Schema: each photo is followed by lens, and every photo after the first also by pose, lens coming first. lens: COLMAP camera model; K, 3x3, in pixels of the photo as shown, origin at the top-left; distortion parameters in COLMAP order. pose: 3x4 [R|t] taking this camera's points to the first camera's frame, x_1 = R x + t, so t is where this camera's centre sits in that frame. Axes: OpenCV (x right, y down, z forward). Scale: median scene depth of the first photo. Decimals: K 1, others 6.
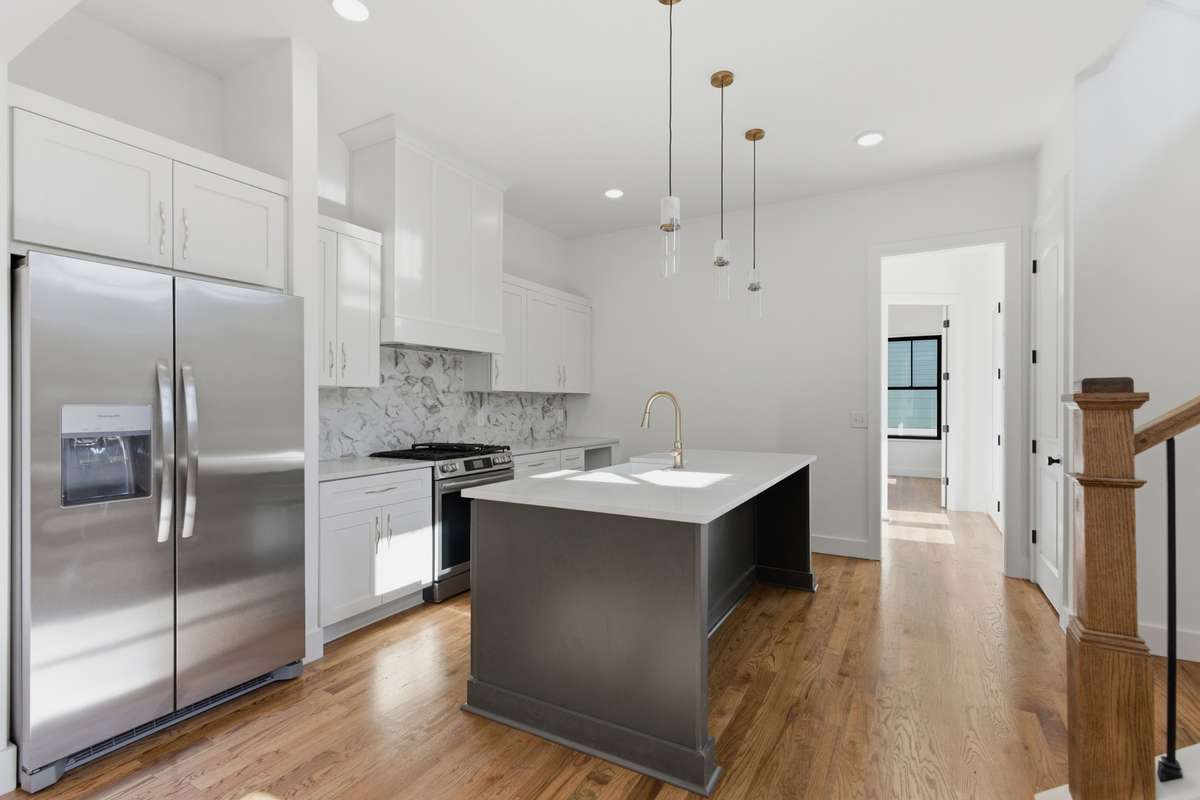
lens RADIAL K [[544.6, 0, 600.0], [0, 544.6, 400.0], [0, 0, 1]] dist [-0.000128, -0.000093]
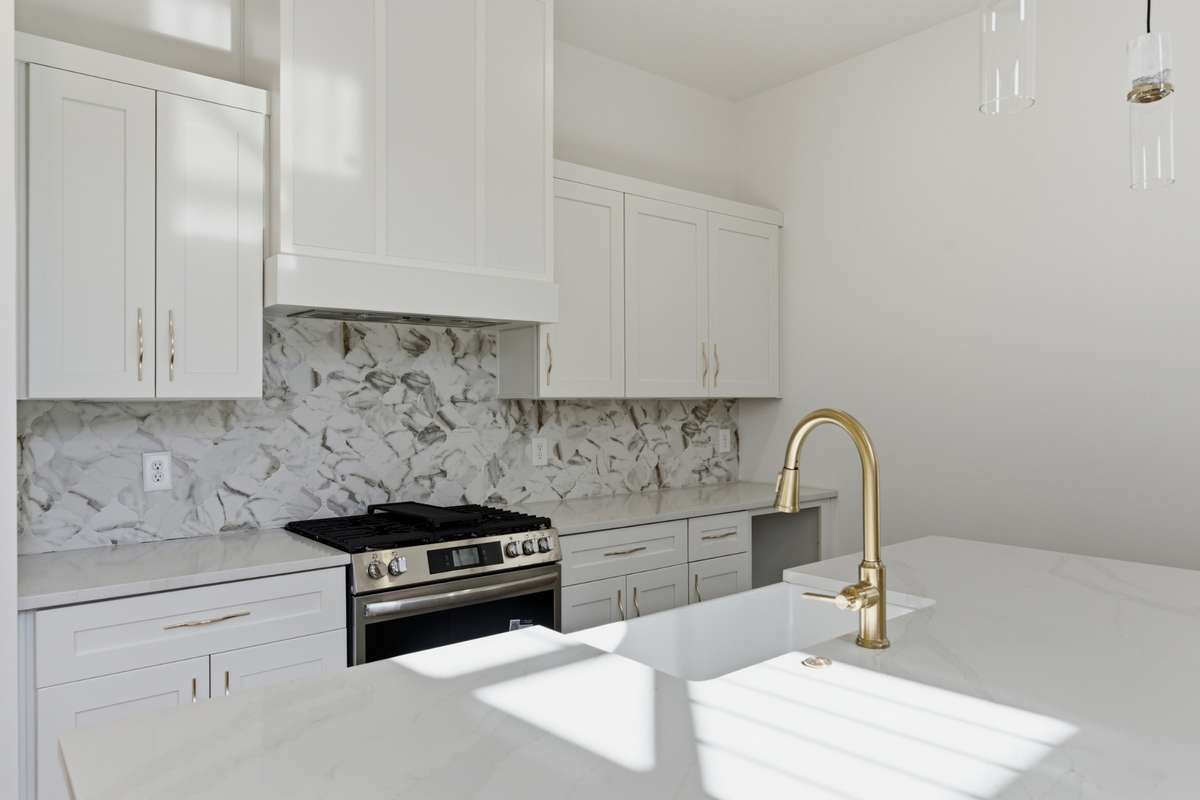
lens RADIAL K [[790.1, 0, 600.1], [0, 790.1, 391.8], [0, 0, 1]] dist [-0.023596, 0.040885]
pose [[0.934241, -0.008806, -0.356533, 0.115399], [0.006768, 0.999953, -0.006964, -0.017832], [0.356578, 0.004093, 0.934257, 0.354678]]
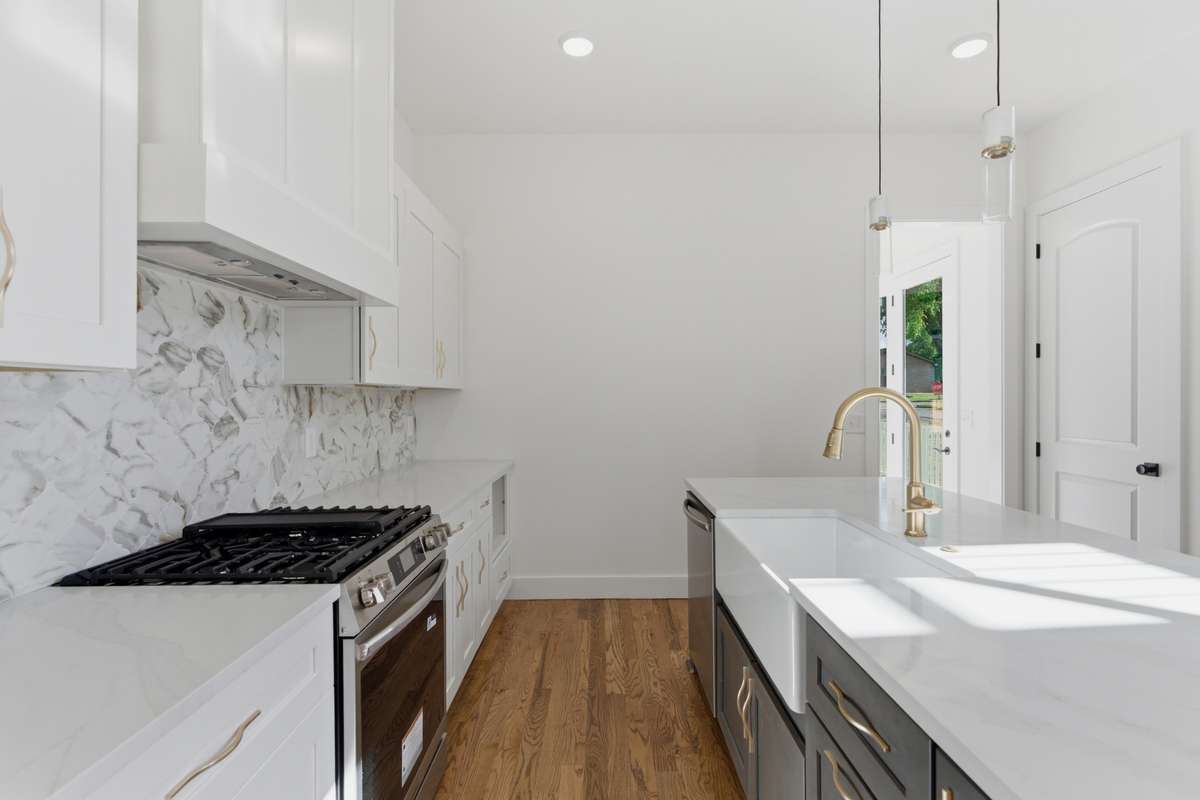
lens RADIAL K [[571.1, 0, 601.2], [0, 571.1, 396.5], [0, 0, 1]] dist [-0.001104, -0.000236]
pose [[0.866253, -0.004274, 0.499587, -0.276953], [0.002909, 0.999990, 0.003511, -0.007077], [-0.499597, -0.001588, 0.866256, 0.485463]]
